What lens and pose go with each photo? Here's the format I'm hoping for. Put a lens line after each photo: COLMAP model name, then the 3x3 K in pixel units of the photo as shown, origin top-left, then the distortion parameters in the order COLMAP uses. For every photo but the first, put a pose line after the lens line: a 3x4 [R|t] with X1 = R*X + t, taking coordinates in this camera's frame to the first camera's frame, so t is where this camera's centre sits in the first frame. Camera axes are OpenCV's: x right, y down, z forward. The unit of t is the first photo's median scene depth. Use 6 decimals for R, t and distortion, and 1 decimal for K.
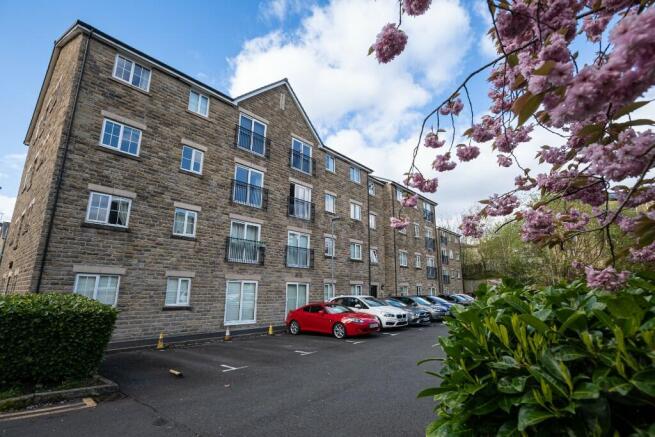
lens RADIAL K [[315.9, 0, 320.6], [0, 315.9, 220.9], [0, 0, 1]] dist [-0.034086, 0.017297]
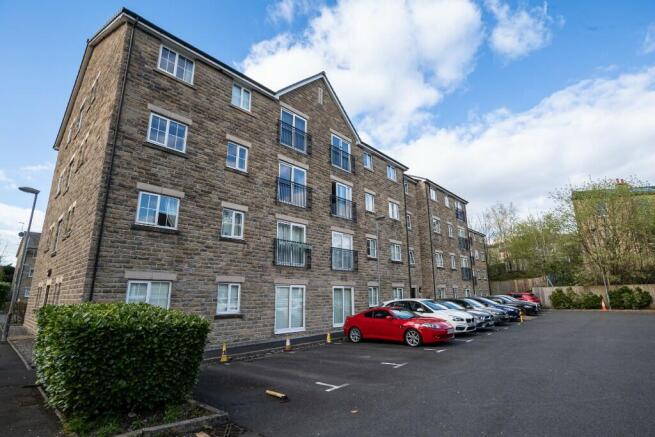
lens RADIAL K [[315.9, 0, 318.6], [0, 315.9, 222.1], [0, 0, 1]] dist [-0.034086, 0.017297]
pose [[0.999379, -0.022984, -0.026708, -0.140804], [0.022730, 0.999694, -0.009766, 0.014252], [0.026924, 0.009153, 0.999596, 0.067990]]
